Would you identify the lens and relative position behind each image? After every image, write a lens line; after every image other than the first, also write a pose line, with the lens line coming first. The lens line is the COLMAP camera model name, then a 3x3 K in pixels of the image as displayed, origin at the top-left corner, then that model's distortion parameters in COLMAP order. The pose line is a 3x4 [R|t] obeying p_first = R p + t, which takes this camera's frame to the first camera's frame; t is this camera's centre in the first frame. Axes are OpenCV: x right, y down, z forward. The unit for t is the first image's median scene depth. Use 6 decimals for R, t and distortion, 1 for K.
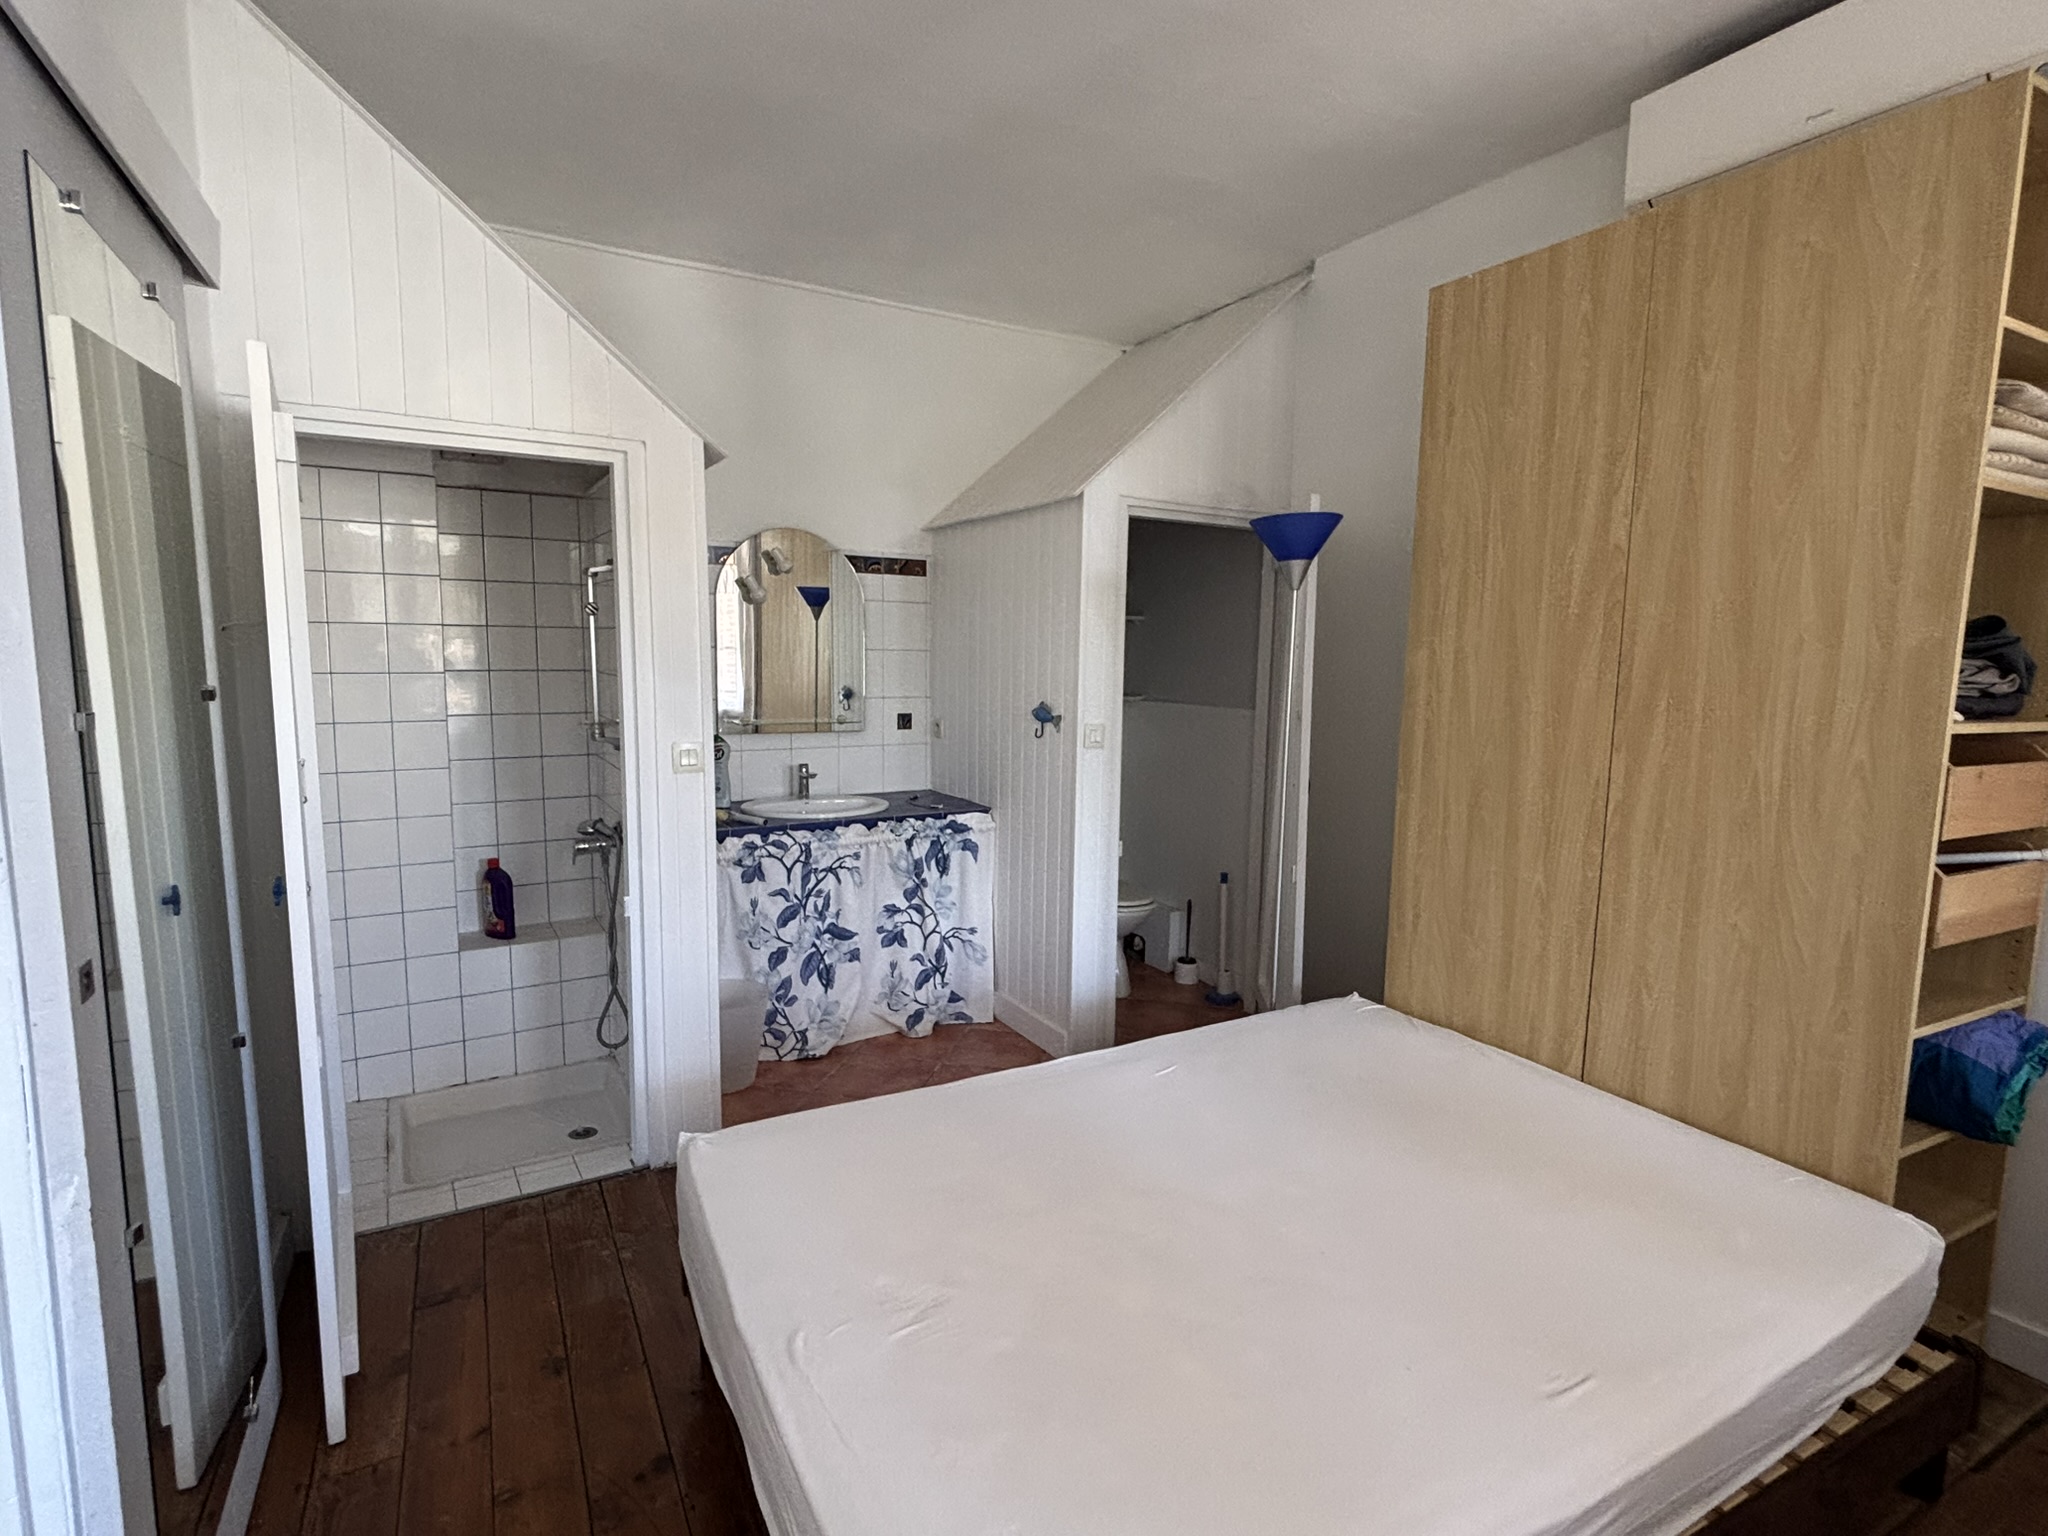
lens RADIAL K [[1040.4, 0, 1024.0], [0, 1040.4, 768.0], [0, 0, 1]] dist [0.002657, -0.002543]
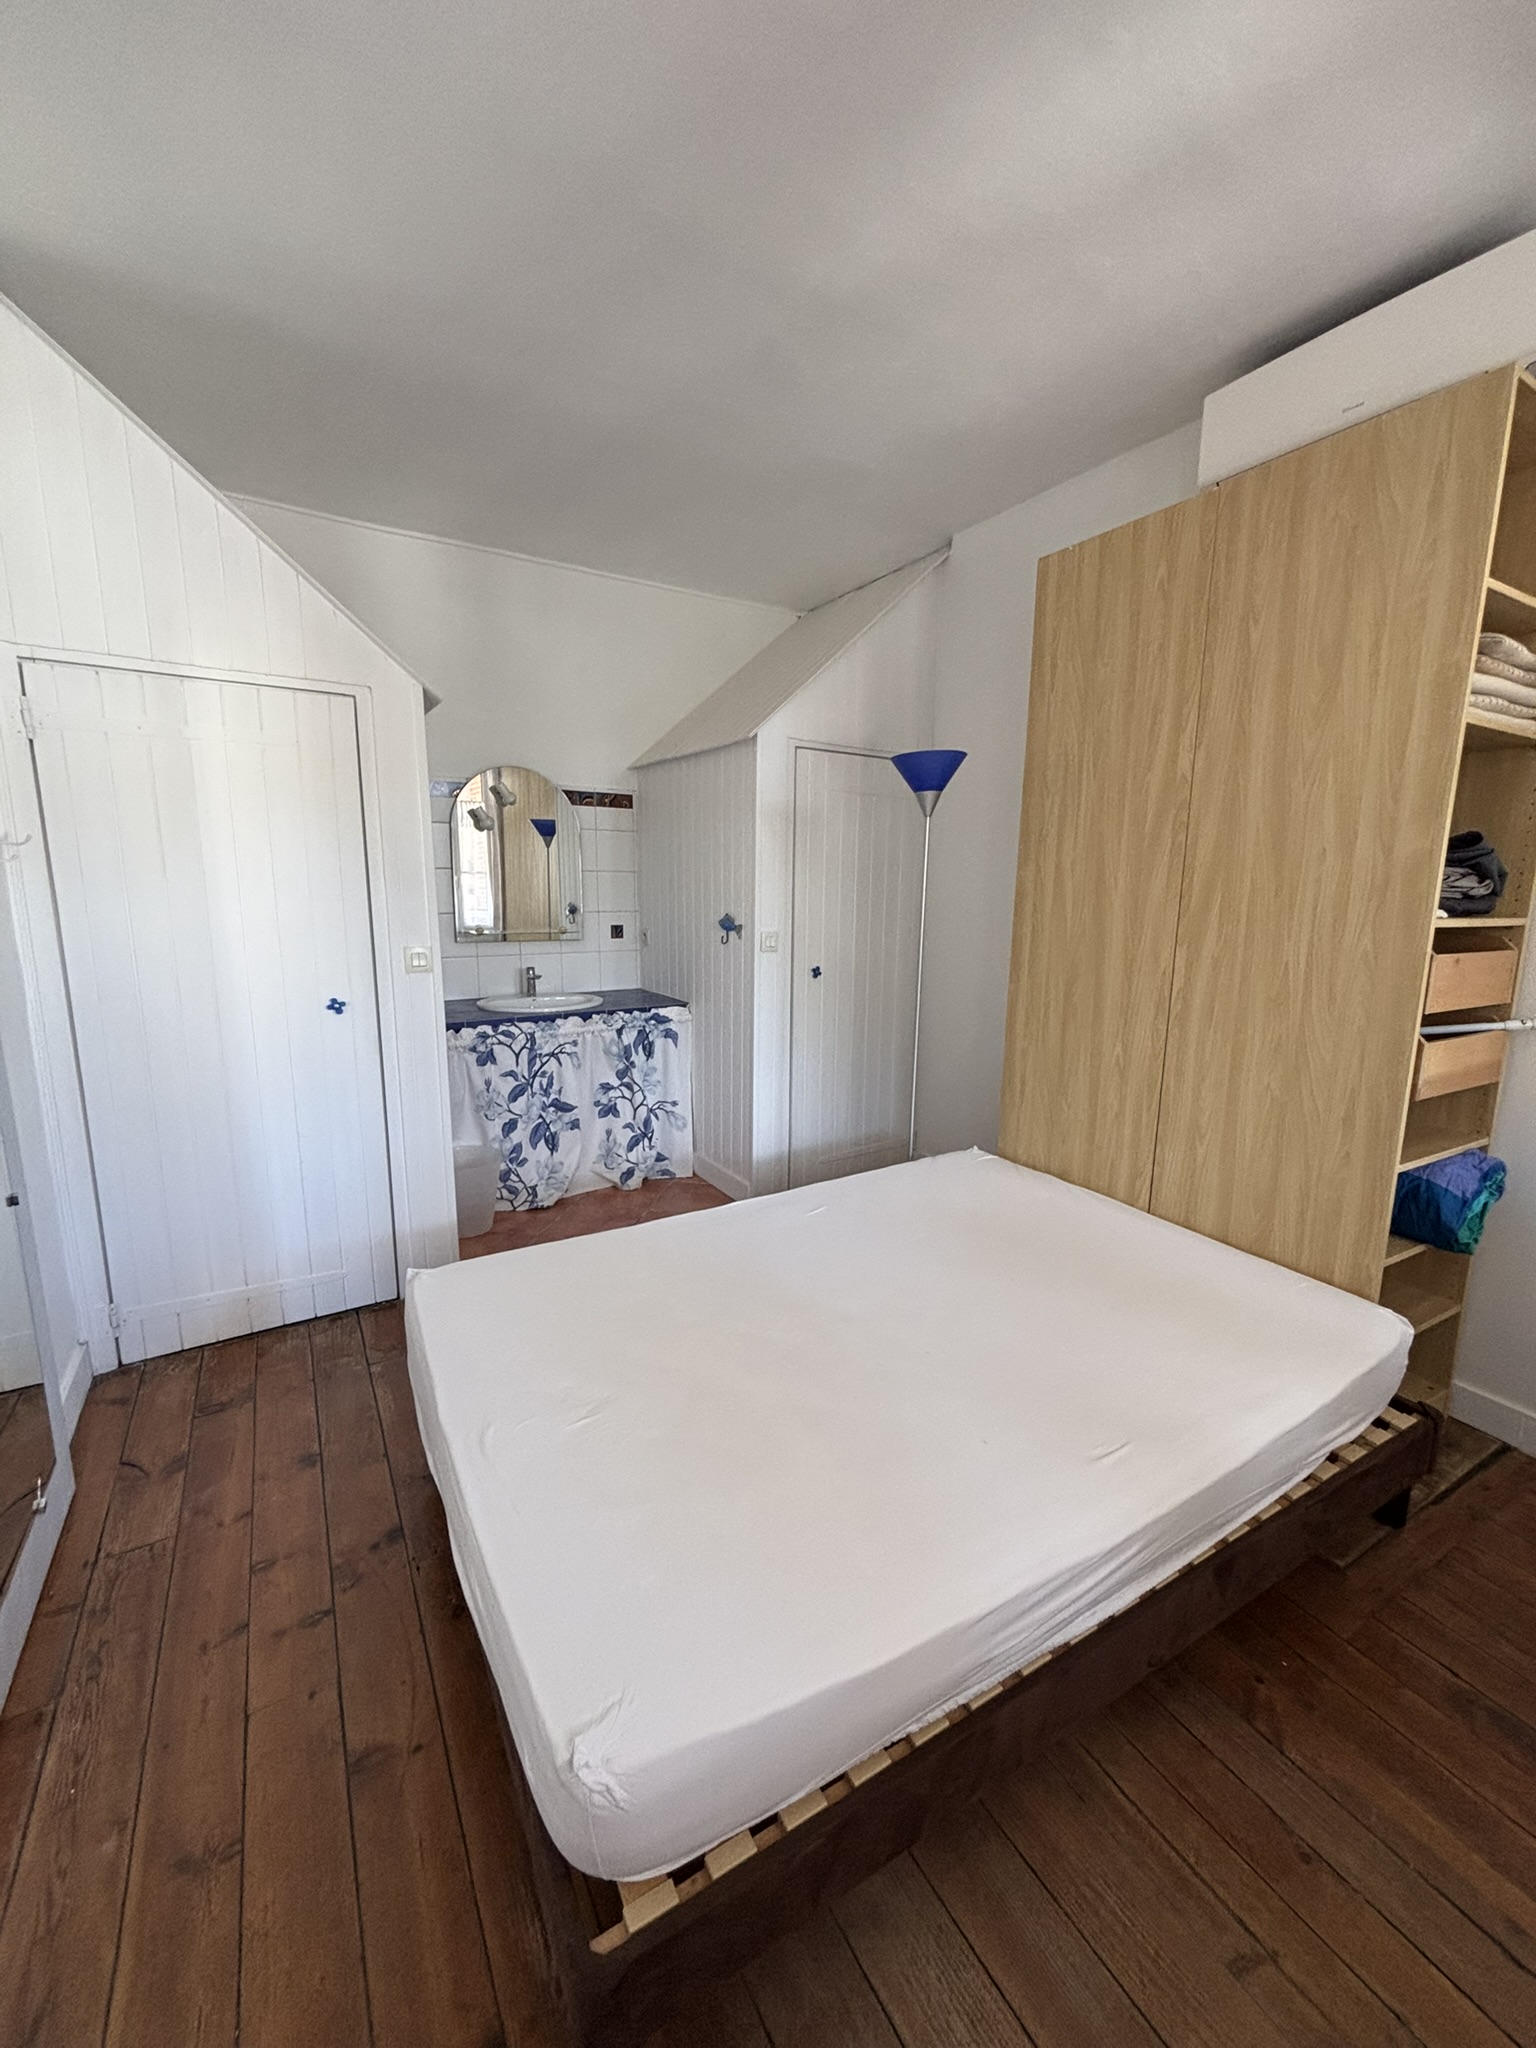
lens RADIAL K [[851.2, 0, 768.0], [0, 851.2, 1024.0], [0, 0, 1]] dist [-0.002317, -0.000198]
pose [[0.999128, -0.011556, 0.040124, 0.043261], [0.009124, 0.998140, 0.060276, 0.009669], [-0.040746, -0.059858, 0.997375, 0.015293]]
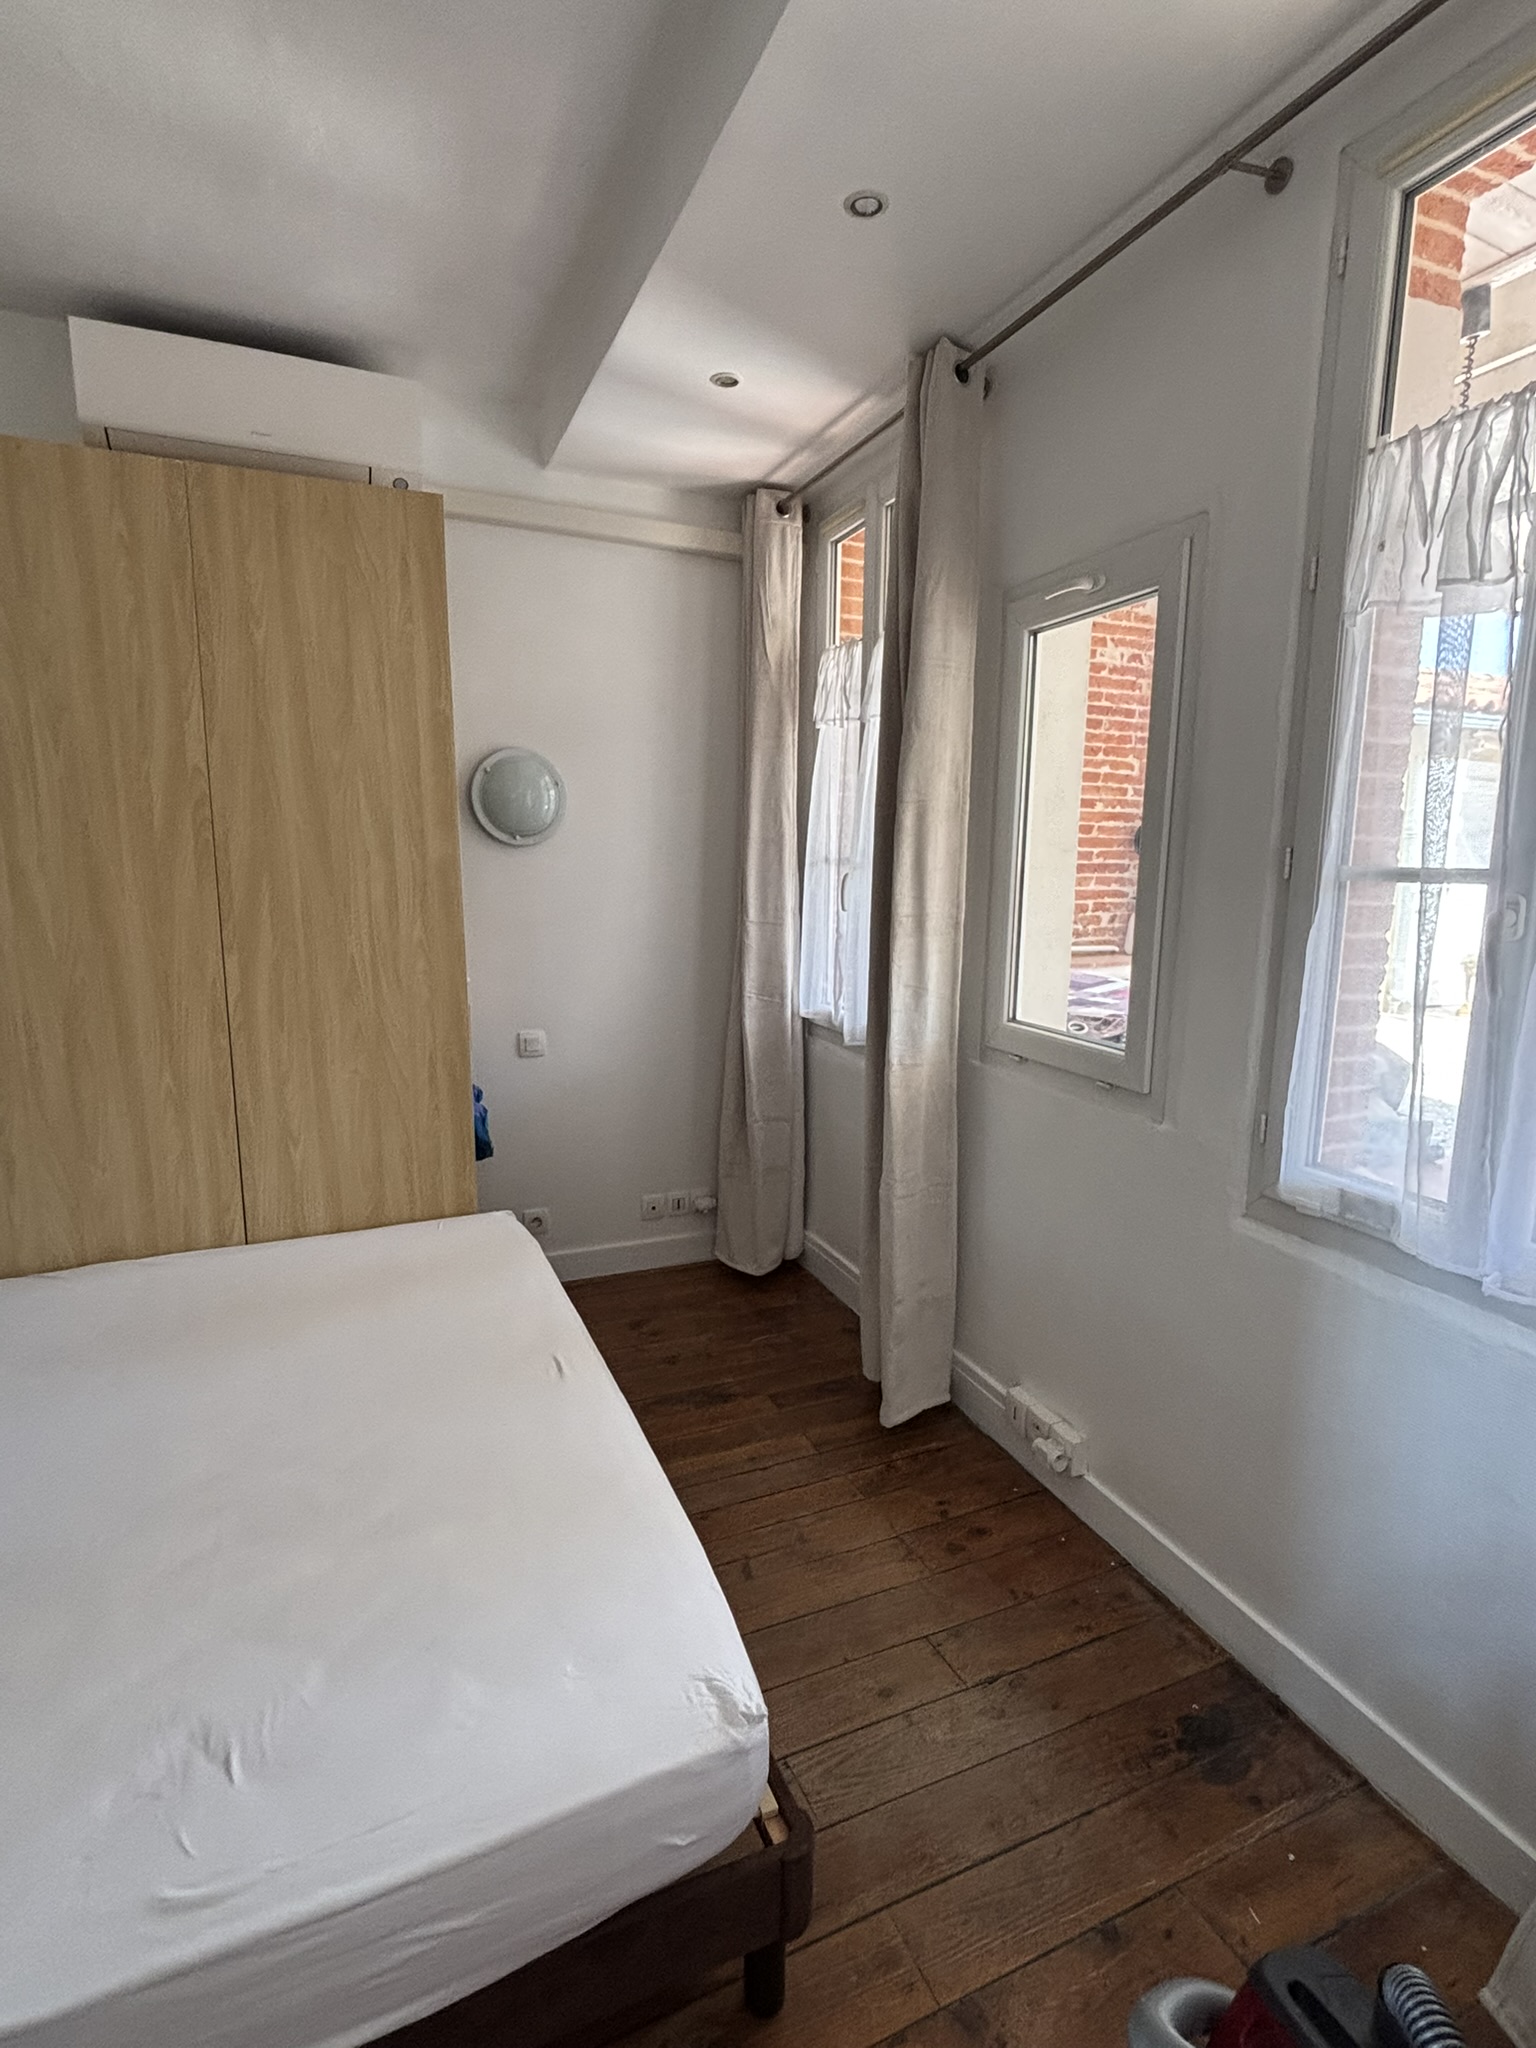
lens RADIAL K [[1040.4, 0, 768.0], [0, 1040.4, 1024.0], [0, 0, 1]] dist [0.002657, -0.002543]
pose [[0.064978, -0.176334, 0.982183, -0.513051], [0.104700, 0.980036, 0.169021, -0.068603], [-0.992379, 0.091852, 0.082143, 0.324778]]
